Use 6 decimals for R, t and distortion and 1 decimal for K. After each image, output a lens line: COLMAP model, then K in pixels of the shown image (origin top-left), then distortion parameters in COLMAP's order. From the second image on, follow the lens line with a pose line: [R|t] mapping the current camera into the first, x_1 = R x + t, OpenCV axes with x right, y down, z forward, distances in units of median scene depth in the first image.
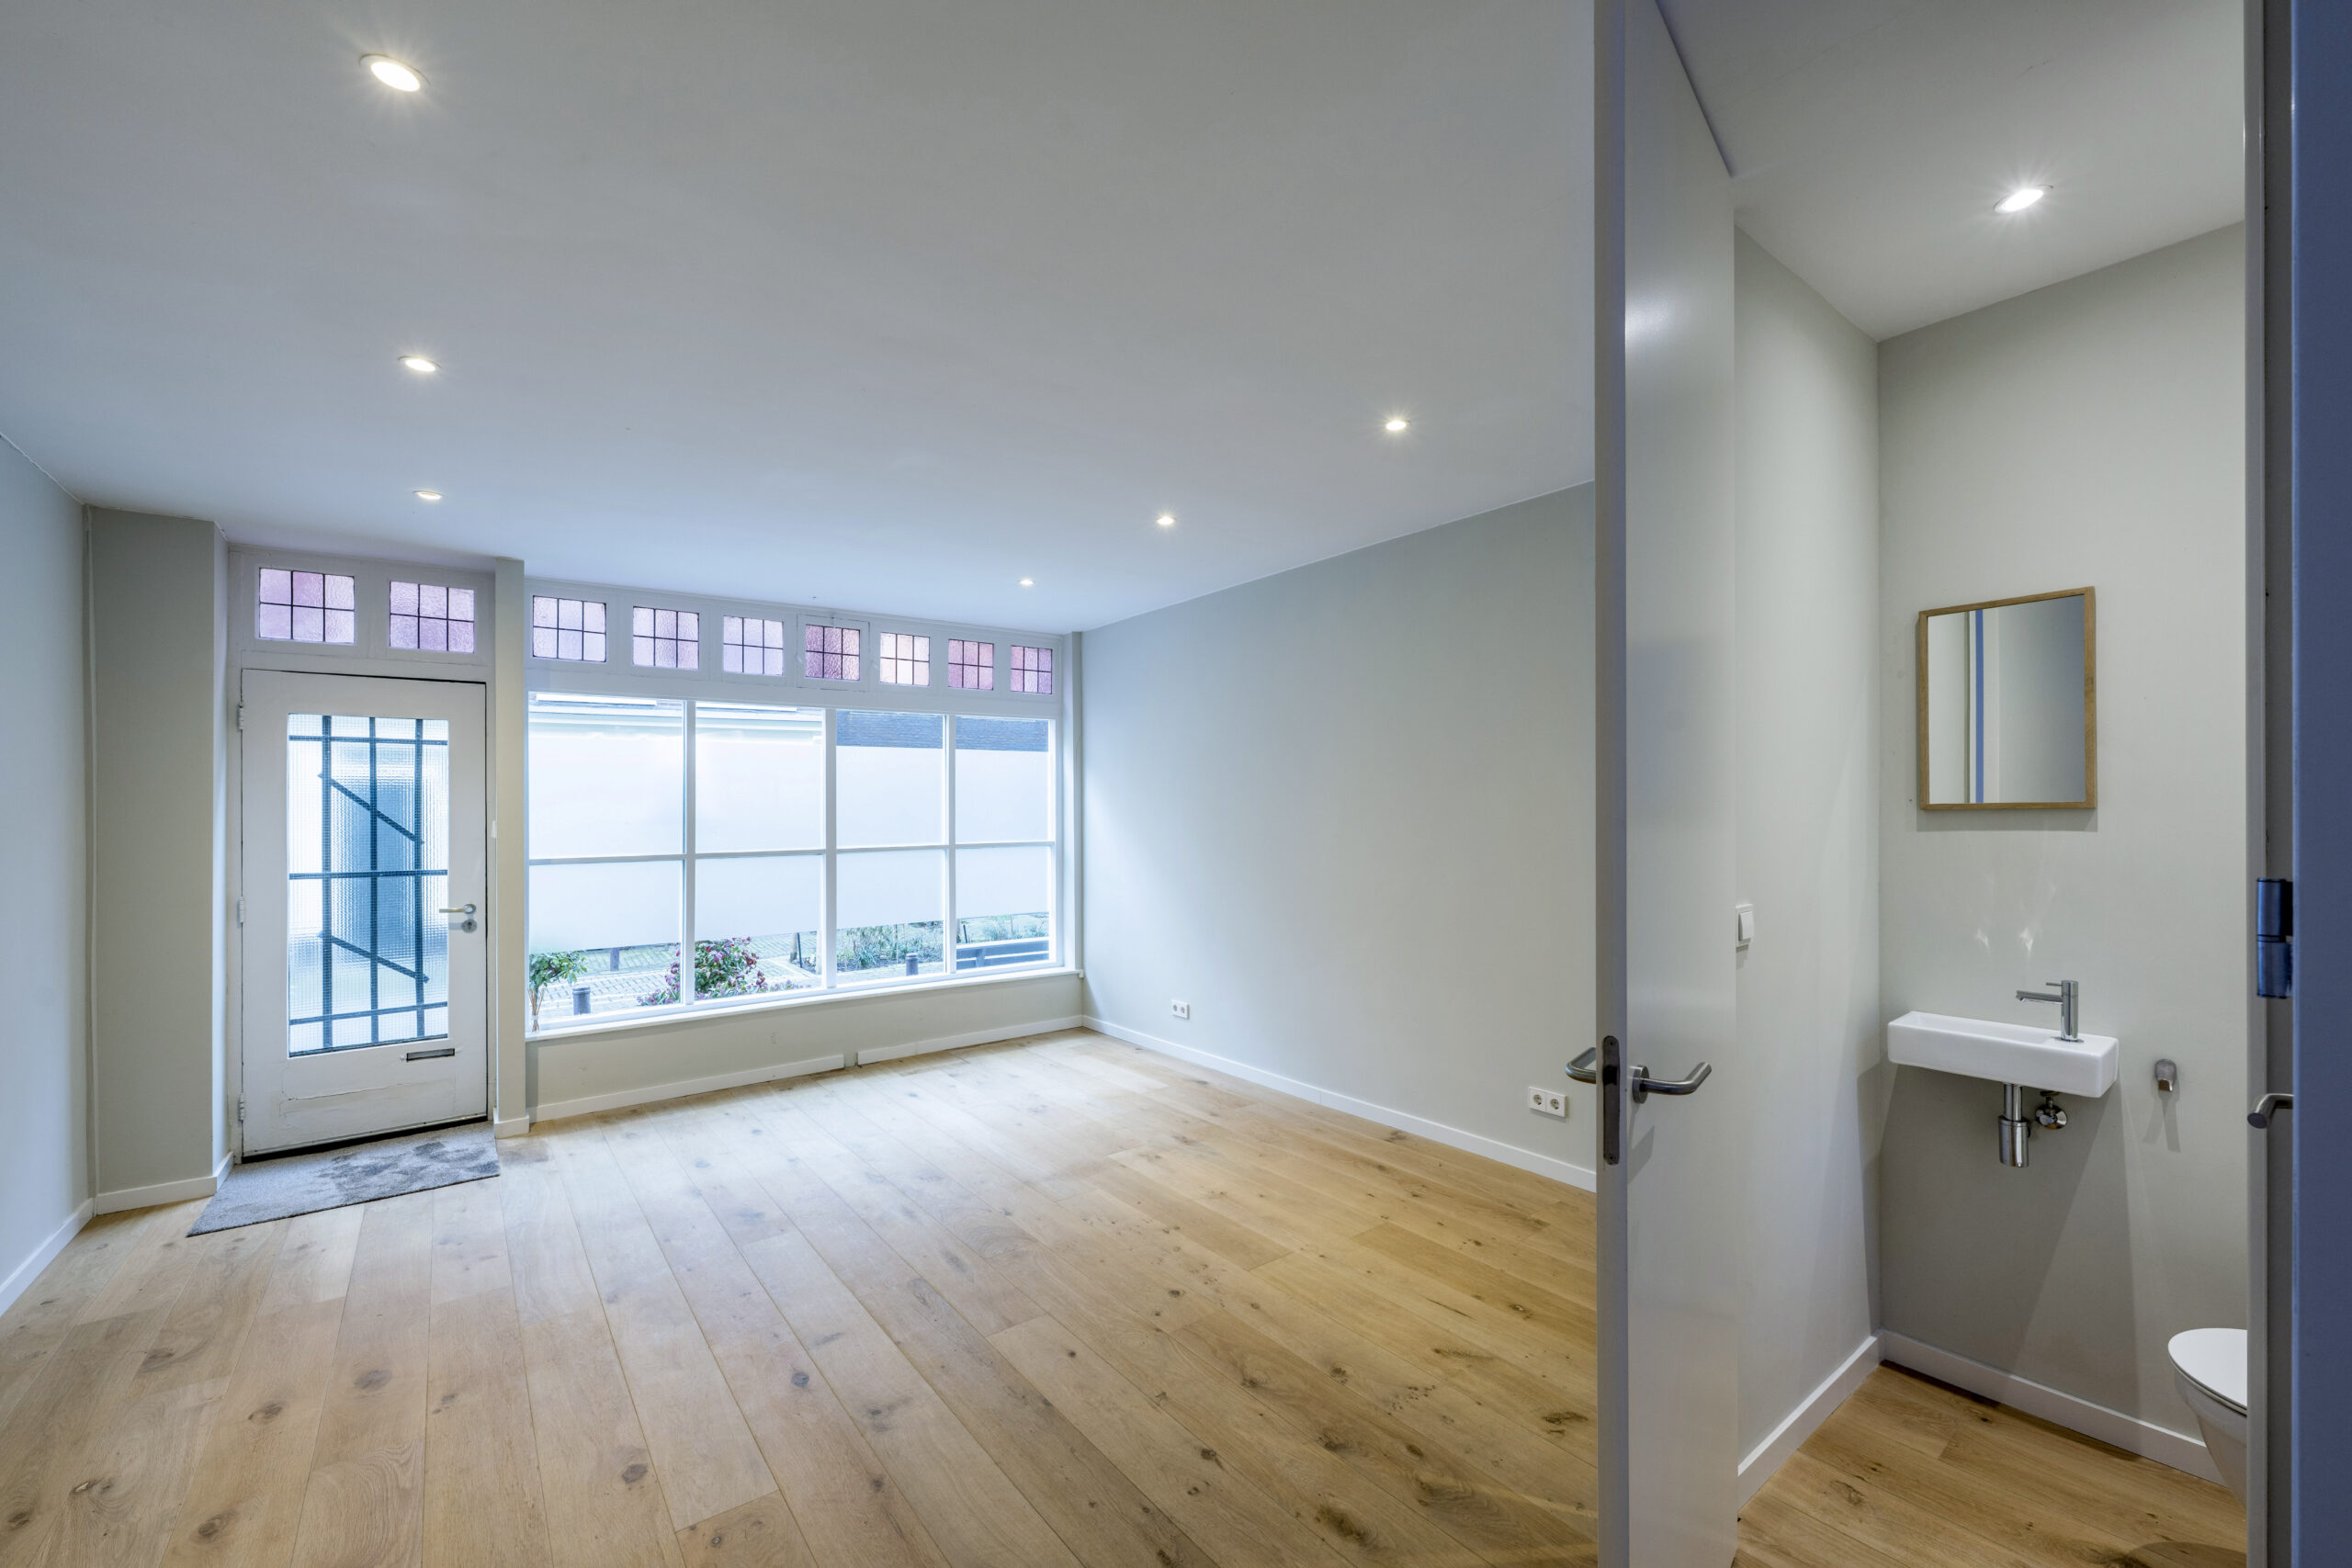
lens RADIAL K [[946.6, 0, 1180.6], [0, 946.6, 788.3], [0, 0, 1]] dist [-0.001014, 0.000098]
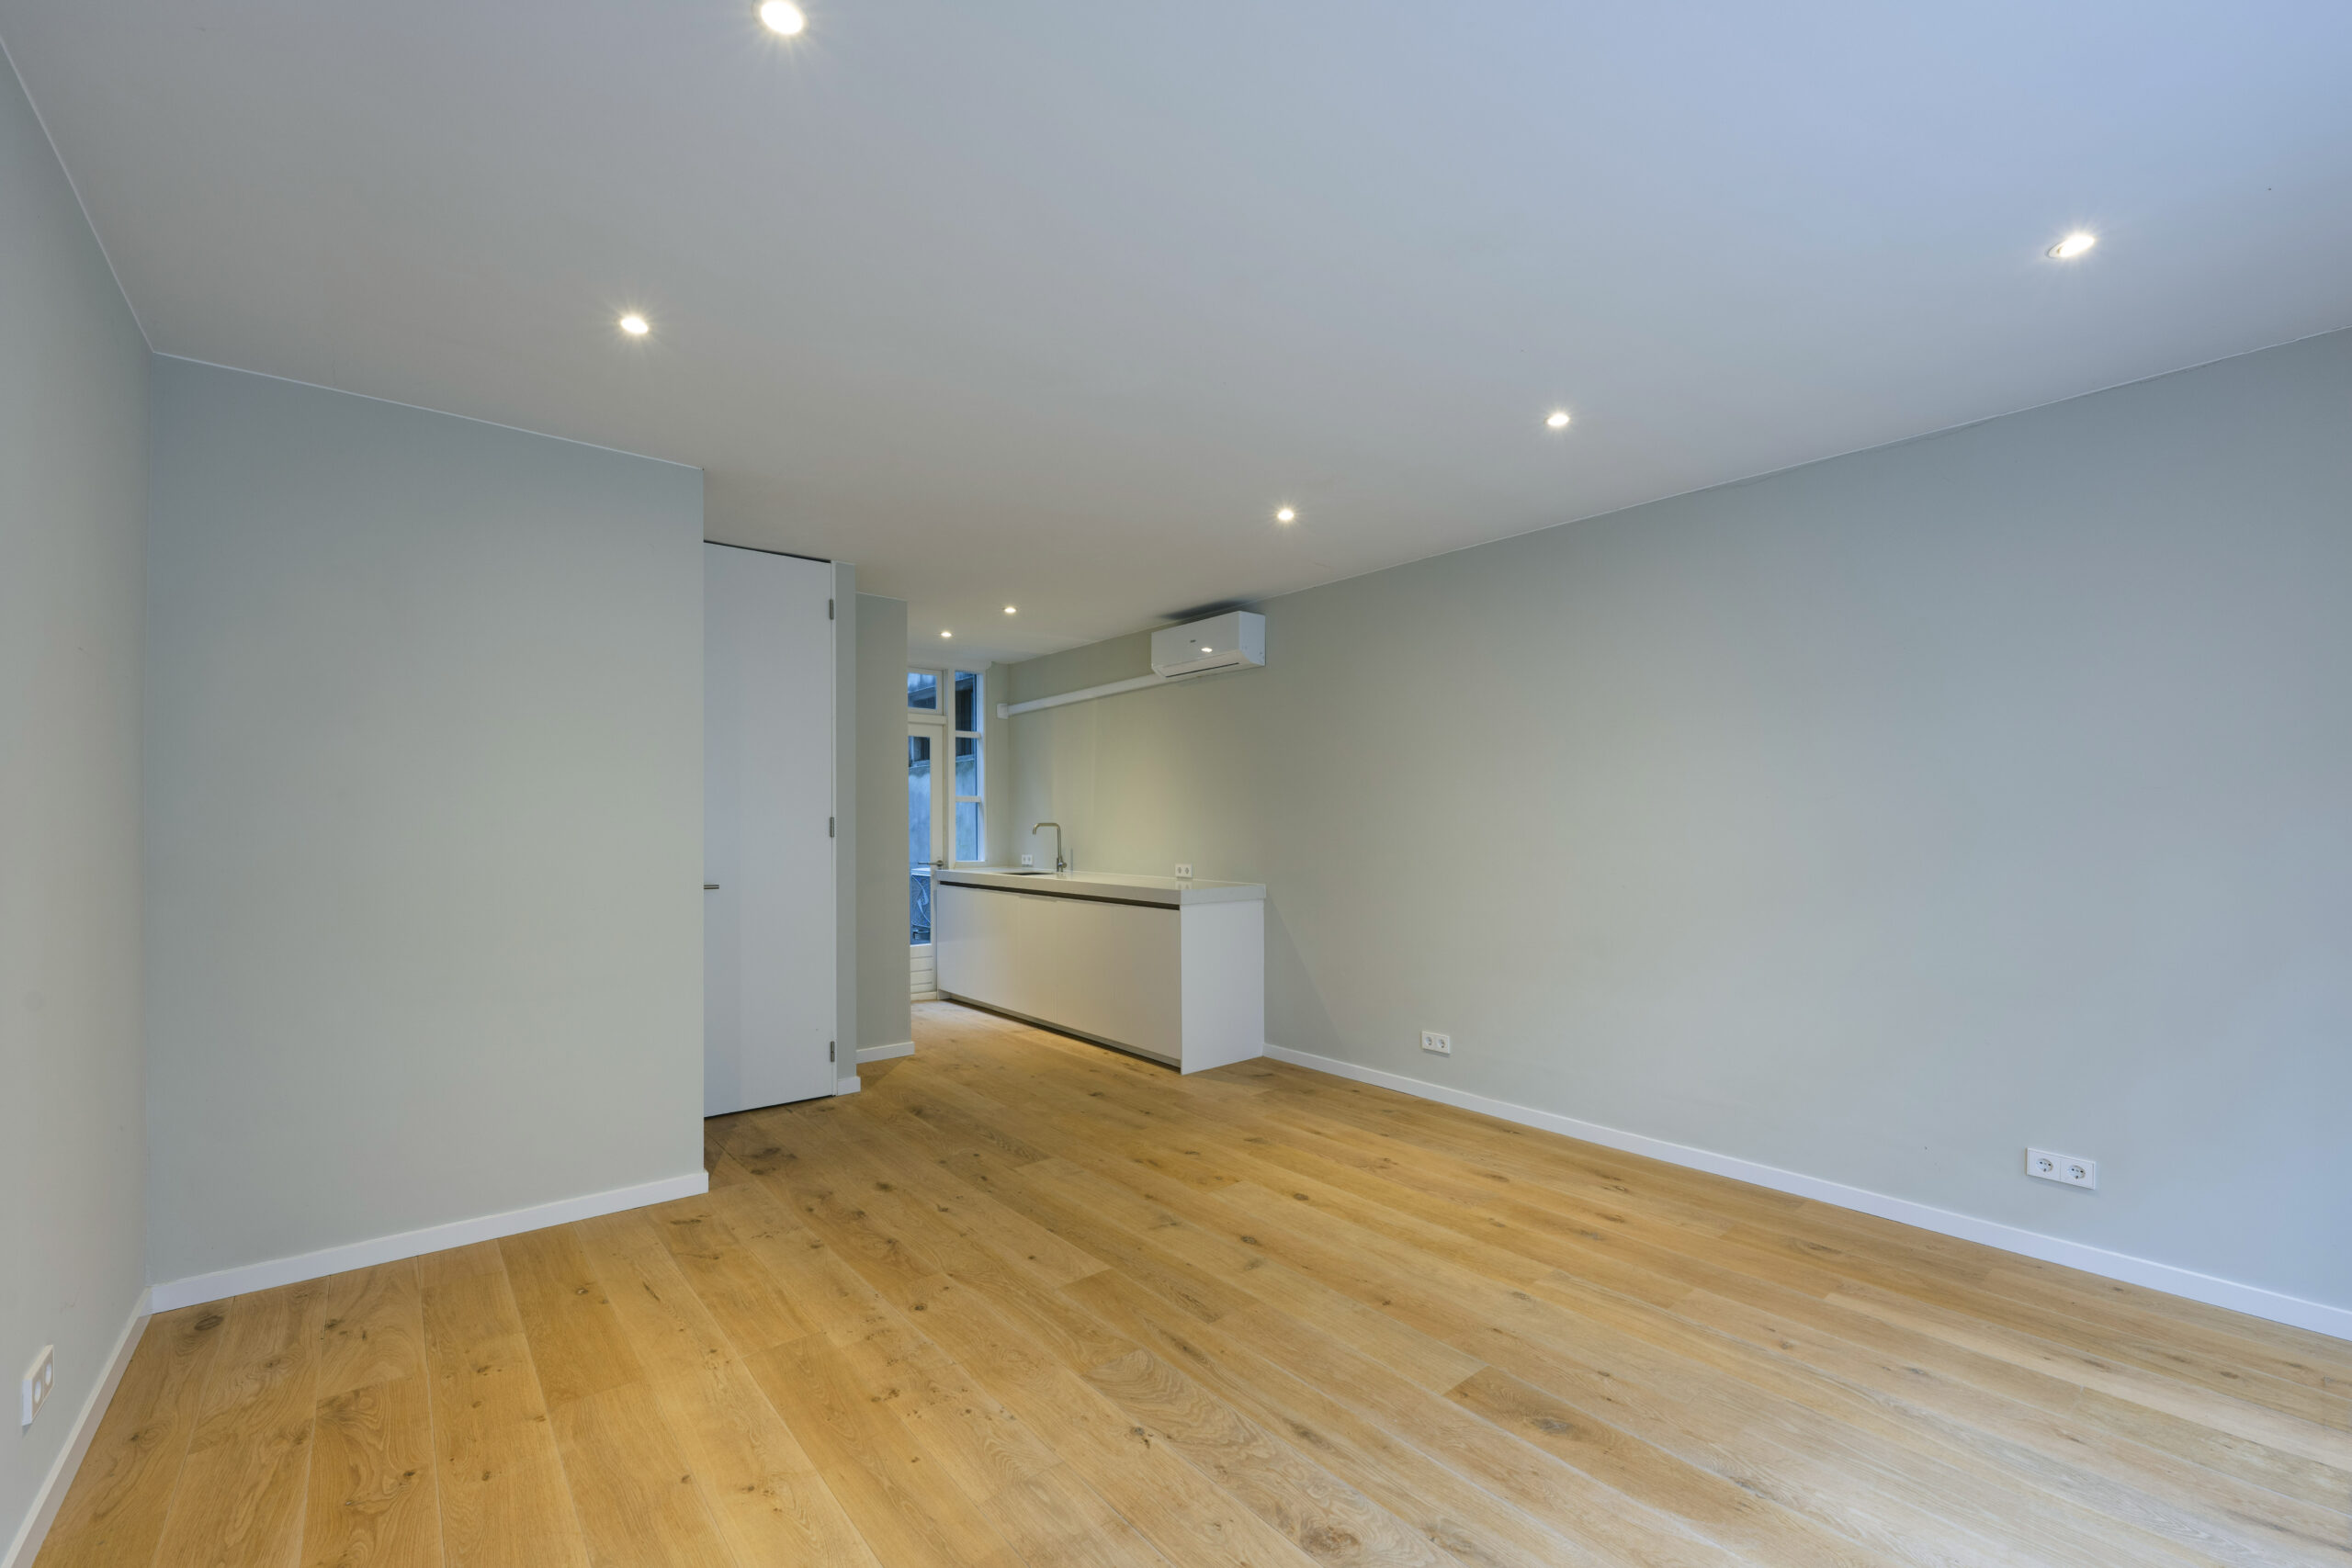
lens RADIAL K [[950.8, 0, 1166.3], [0, 950.8, 814.5], [0, 0, 1]] dist [-0.001330, 0.000383]
pose [[-0.999507, 0.015056, -0.027550, -0.162431], [0.016041, 0.999227, -0.035896, 0.062569], [0.026988, -0.036320, -0.998976, 1.388226]]
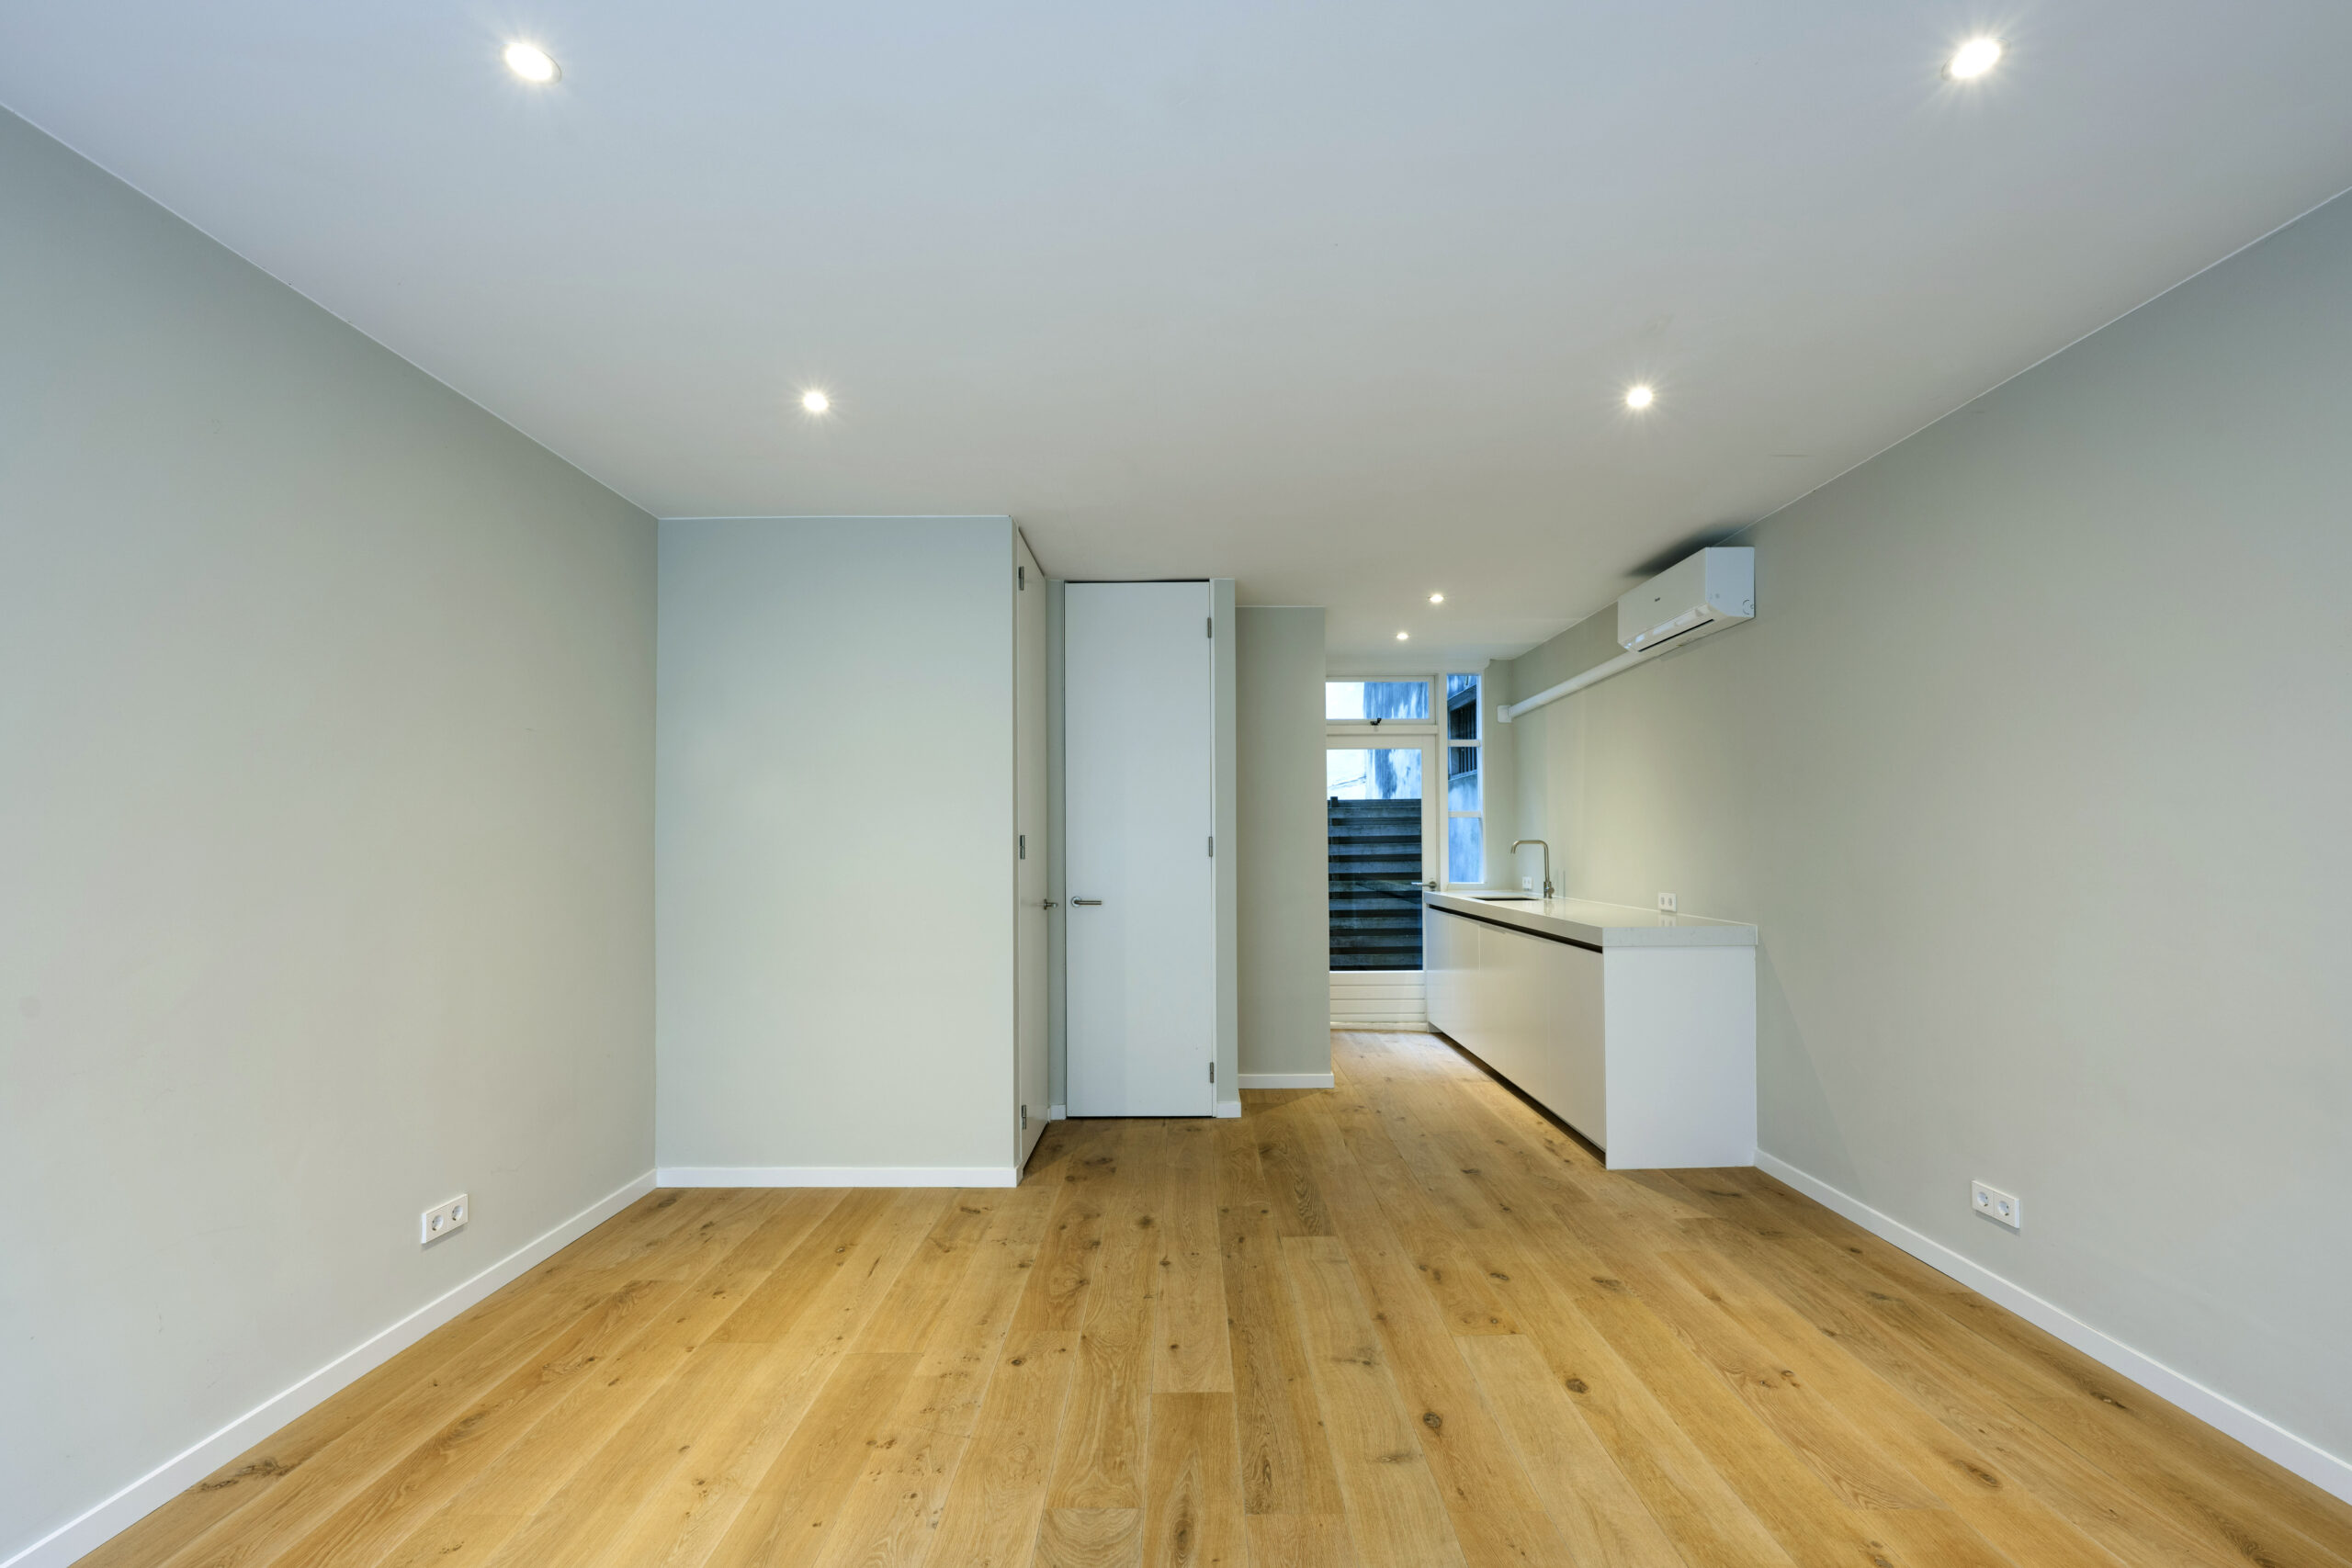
lens RADIAL K [[955.9, 0, 1197.8], [0, 955.9, 831.7], [0, 0, 1]] dist [-0.000402, 0.000210]
pose [[-0.796350, 0.027315, 0.604219, -0.481628], [0.001754, 0.999080, -0.042853, 0.061805], [-0.604834, -0.033066, -0.795665, 1.144801]]
